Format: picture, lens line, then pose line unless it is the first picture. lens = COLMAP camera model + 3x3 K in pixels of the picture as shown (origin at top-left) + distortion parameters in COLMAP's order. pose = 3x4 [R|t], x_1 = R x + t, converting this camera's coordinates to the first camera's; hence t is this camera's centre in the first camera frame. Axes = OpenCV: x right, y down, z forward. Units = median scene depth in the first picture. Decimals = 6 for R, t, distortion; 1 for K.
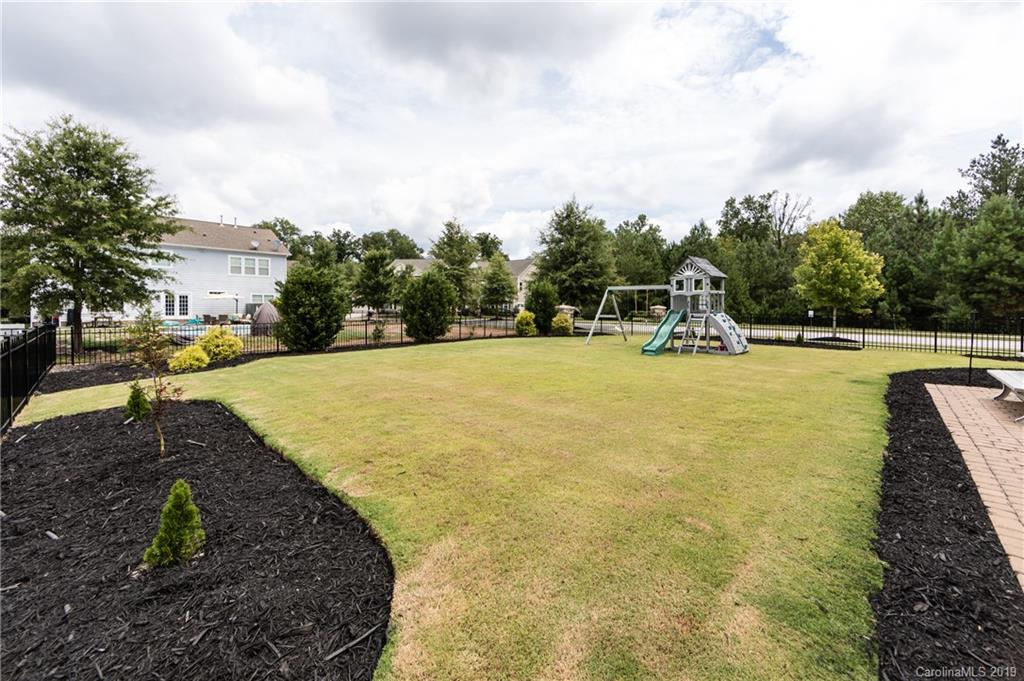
lens RADIAL K [[410.2, 0, 528.6], [0, 410.2, 315.9], [0, 0, 1]] dist [0.000907, -0.001873]
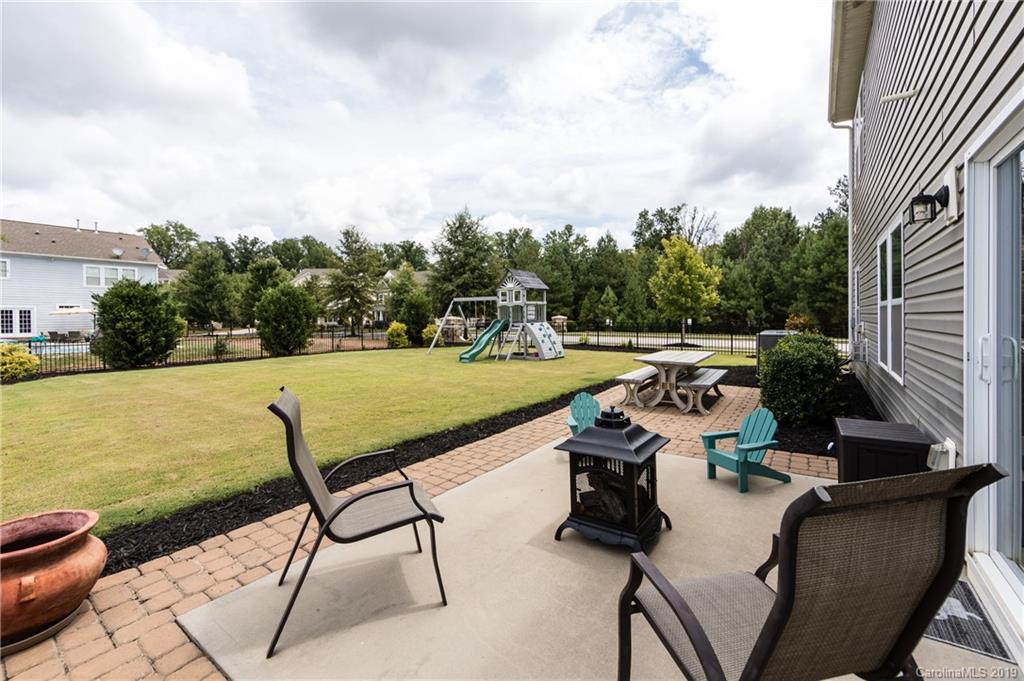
lens RADIAL K [[429.2, 0, 526.8], [0, 429.2, 316.2], [0, 0, 1]] dist [-0.009048, -0.000186]
pose [[0.991122, -0.011525, 0.132457, 0.105798], [0.014931, 0.999582, -0.024752, 0.002069], [-0.132117, 0.026510, 0.990880, -0.043199]]
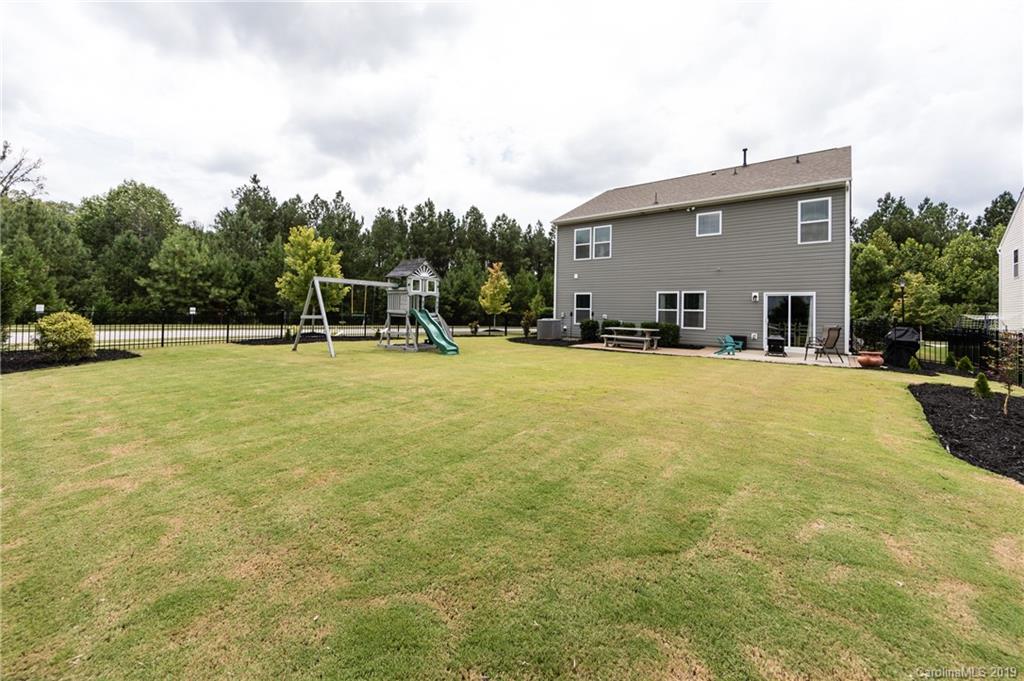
lens RADIAL K [[410.2, 0, 501.4], [0, 410.2, 300.3], [0, 0, 1]] dist [0.000907, -0.001873]
pose [[-0.065054, 0.019290, 0.997695, -0.248967], [0.002922, 0.999813, -0.019141, -0.006571], [-0.997877, 0.001670, -0.065099, 0.324597]]
